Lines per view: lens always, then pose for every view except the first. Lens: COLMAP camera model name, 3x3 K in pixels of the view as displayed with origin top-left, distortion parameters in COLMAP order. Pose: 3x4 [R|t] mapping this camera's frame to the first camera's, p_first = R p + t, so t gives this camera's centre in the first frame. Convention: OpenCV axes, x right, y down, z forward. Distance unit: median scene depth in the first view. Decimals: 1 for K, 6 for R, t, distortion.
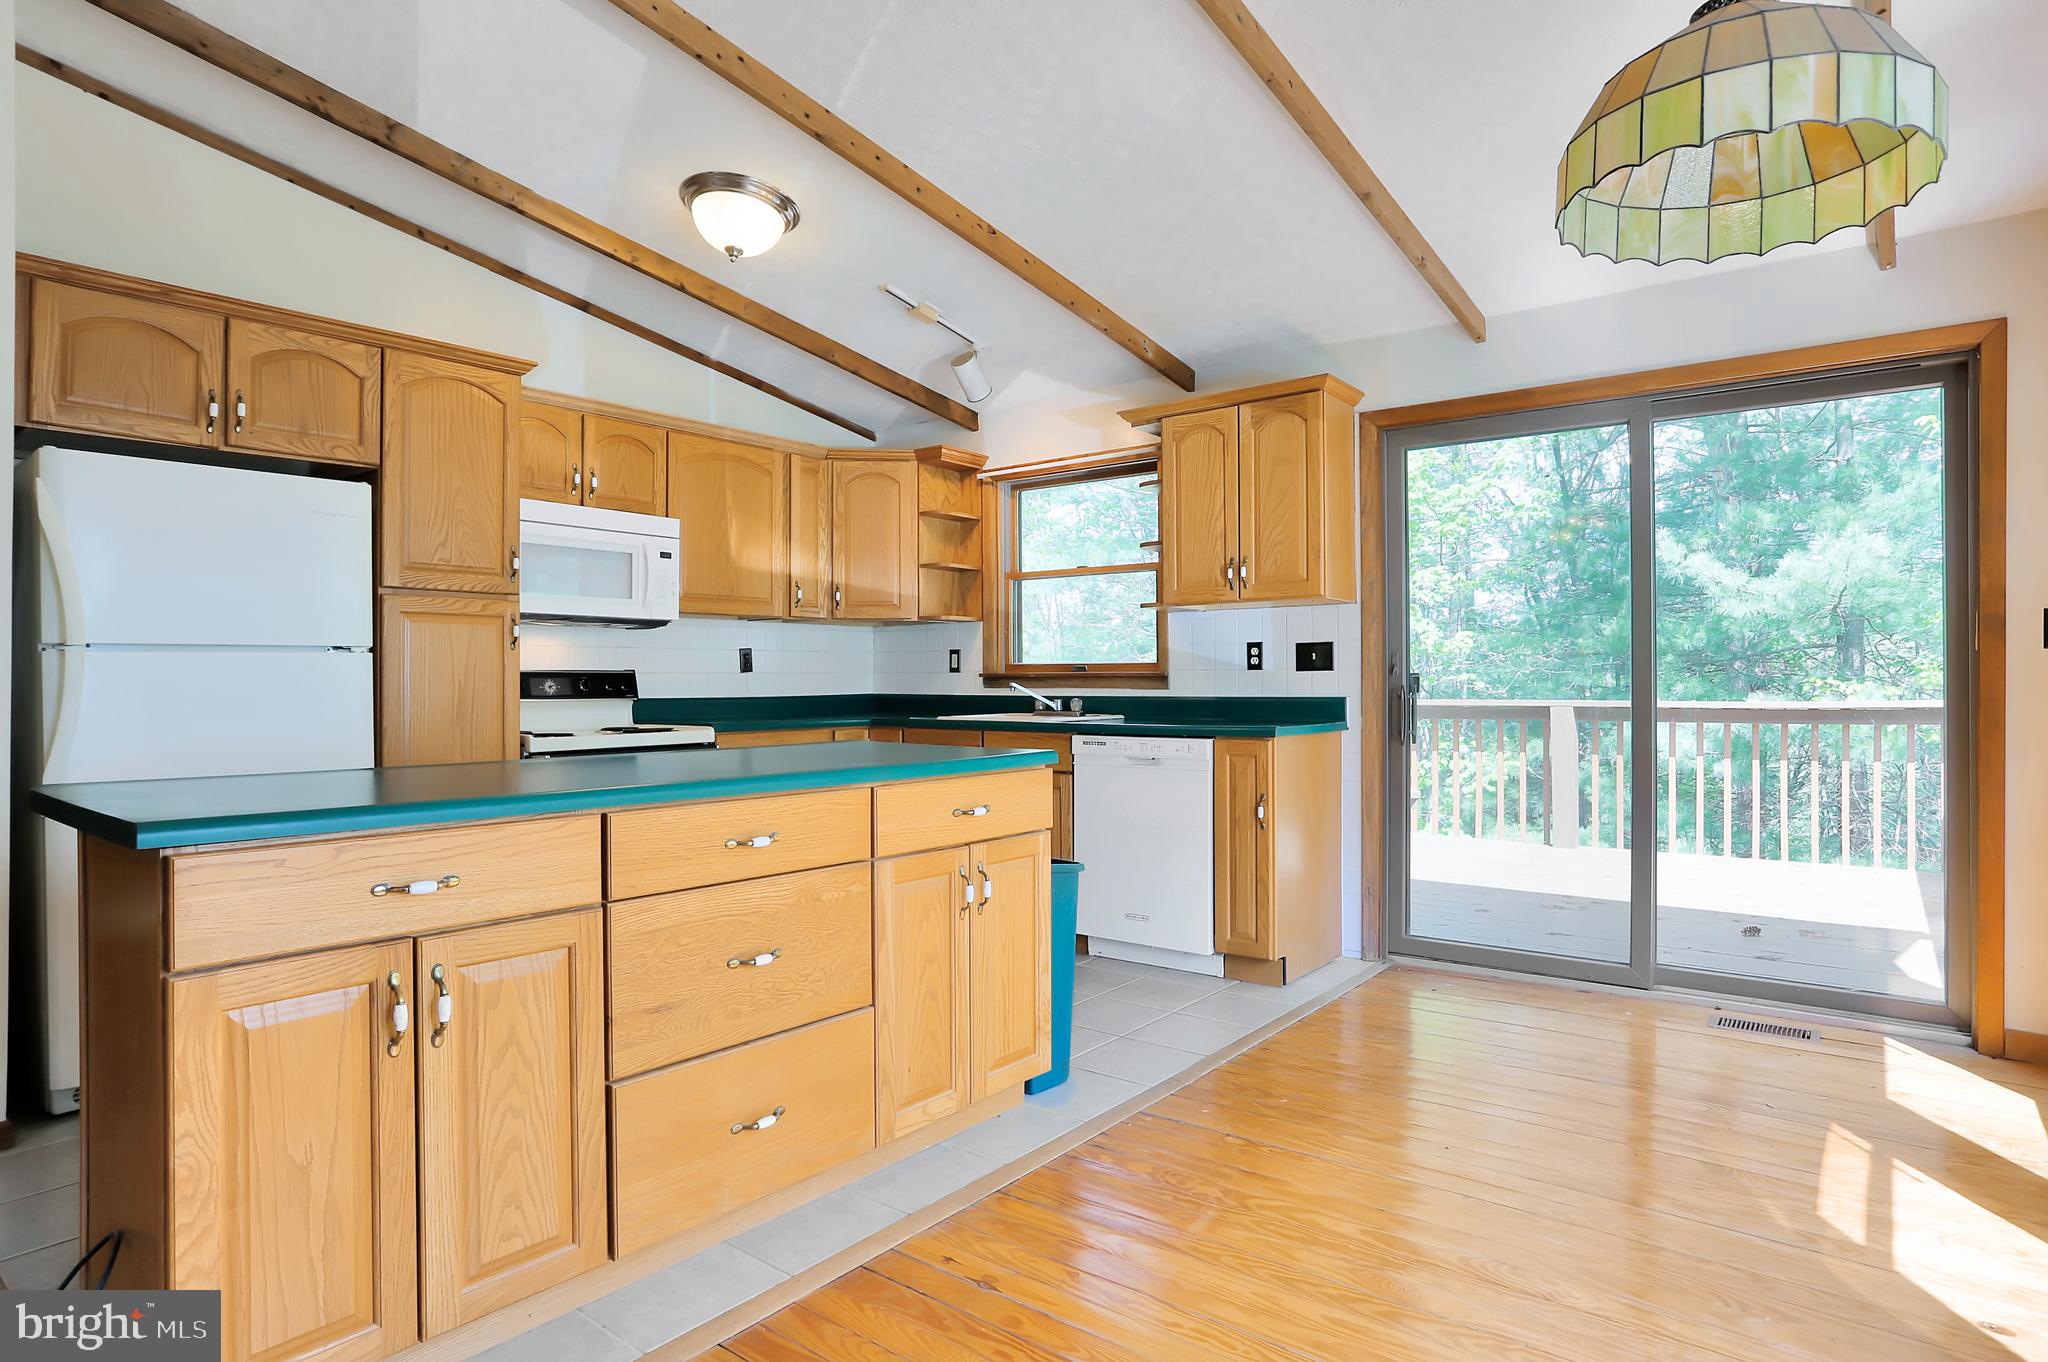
lens RADIAL K [[1131.7, 0, 1011.2], [0, 1131.7, 679.1], [0, 0, 1]] dist [0.001794, 0.002079]
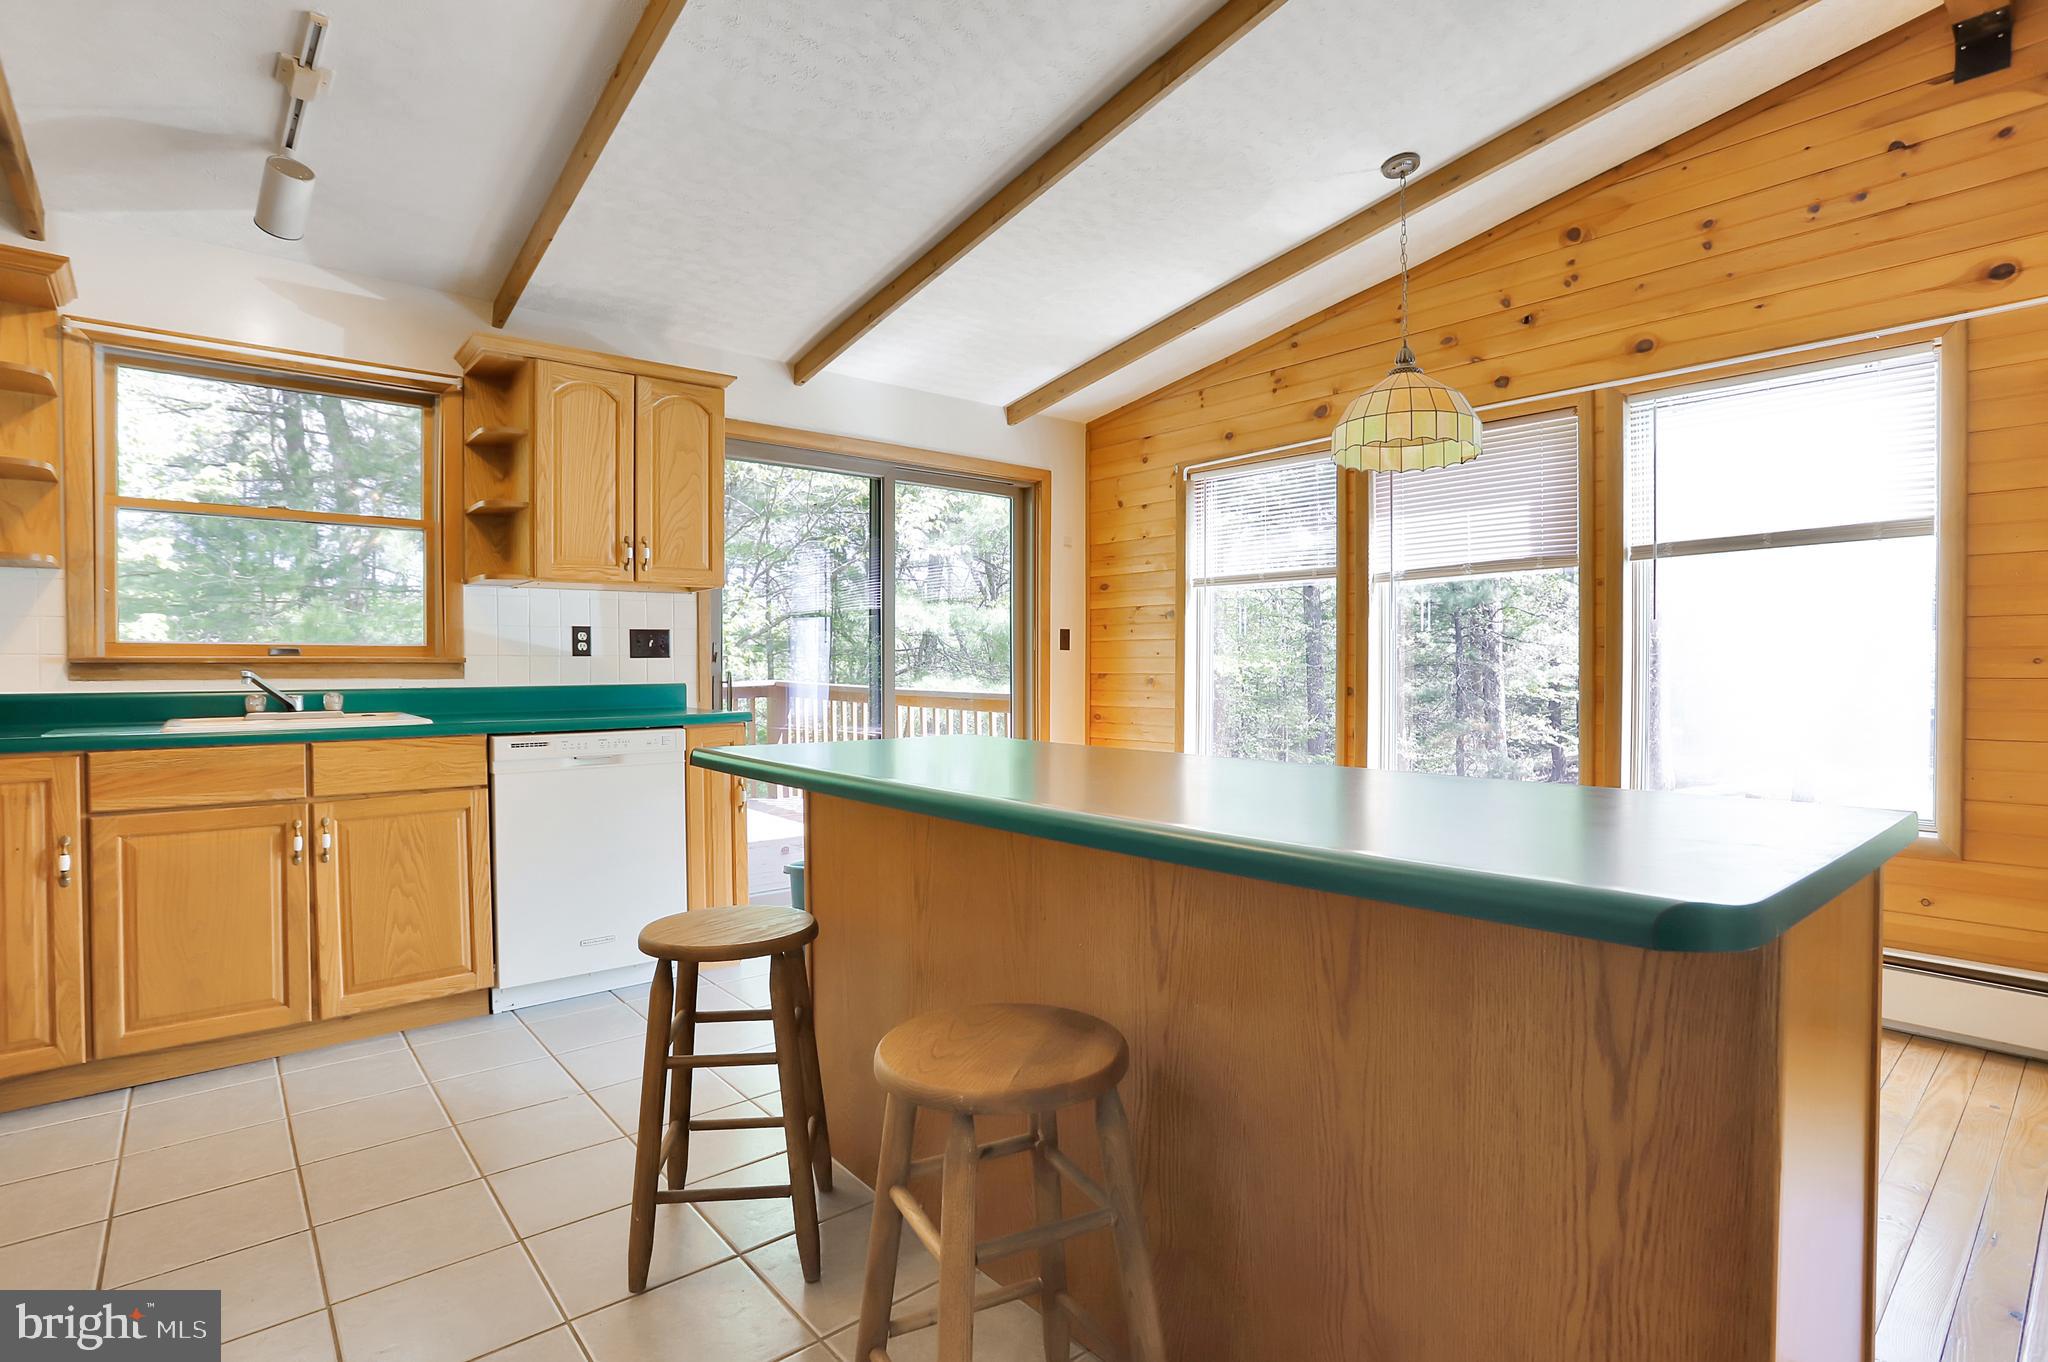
lens RADIAL K [[998.5, 0, 1014.4], [0, 998.5, 679.7], [0, 0, 1]] dist [-0.054129, 0.015221]
pose [[0.188098, -0.010838, 0.982090, -0.479314], [-0.000591, 0.999938, 0.011148, 0.001648], [-0.982150, -0.002678, 0.188080, 0.467676]]
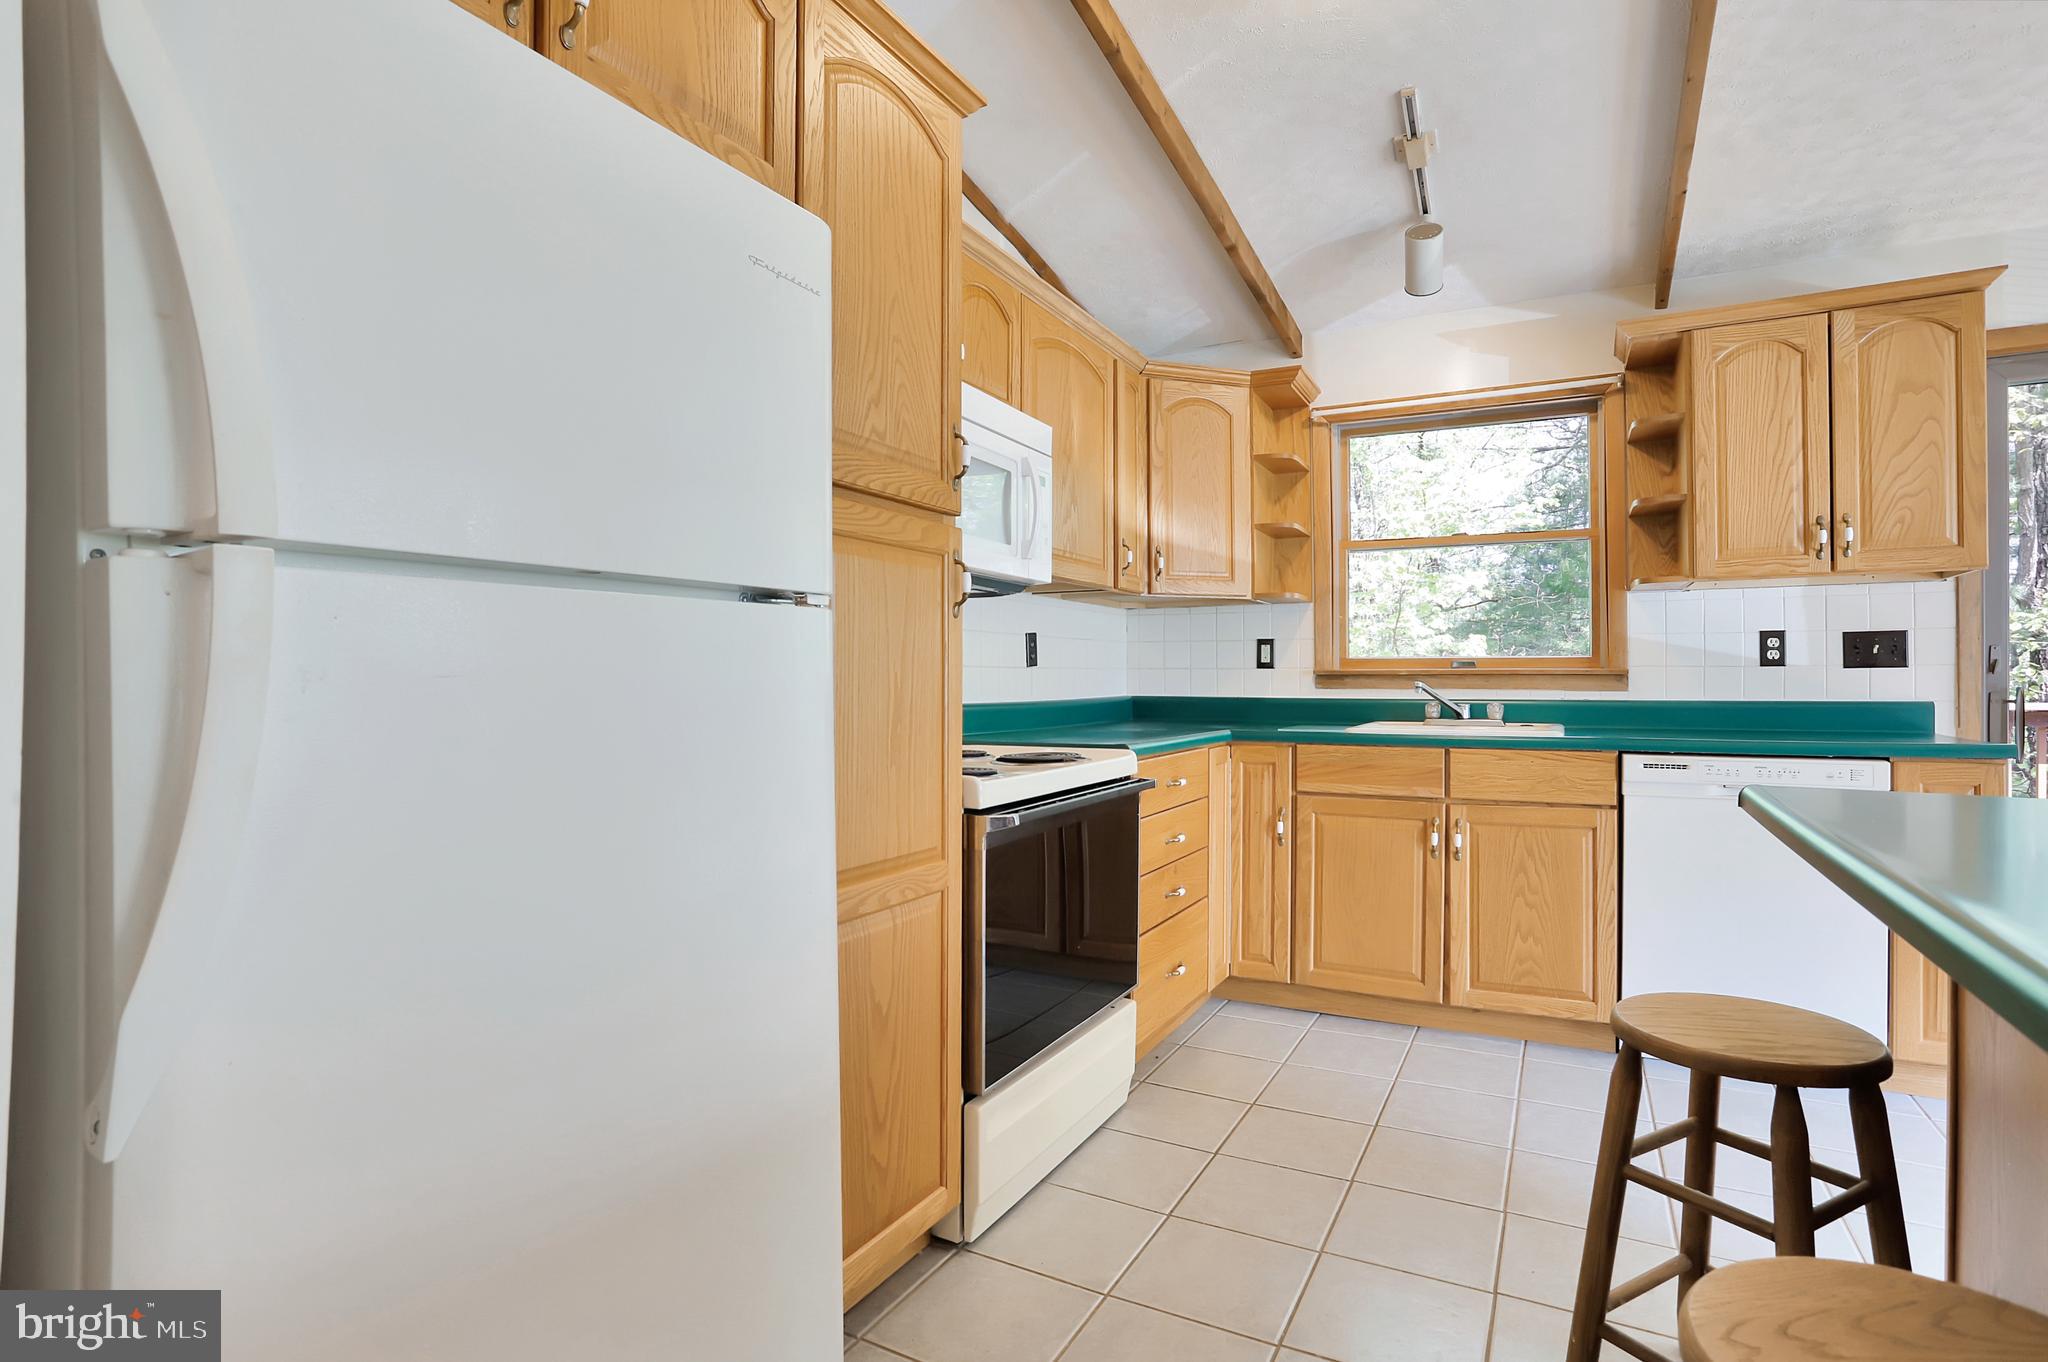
lens RADIAL K [[998.5, 0, 1024.0], [0, 998.5, 679.0], [0, 0, 1]] dist [-0.054129, 0.015221]
pose [[0.982251, 0.003410, 0.187541, -0.385534], [-0.003595, 0.999993, 0.000647, 0.001720], [-0.187538, -0.001310, 0.982257, 0.414532]]
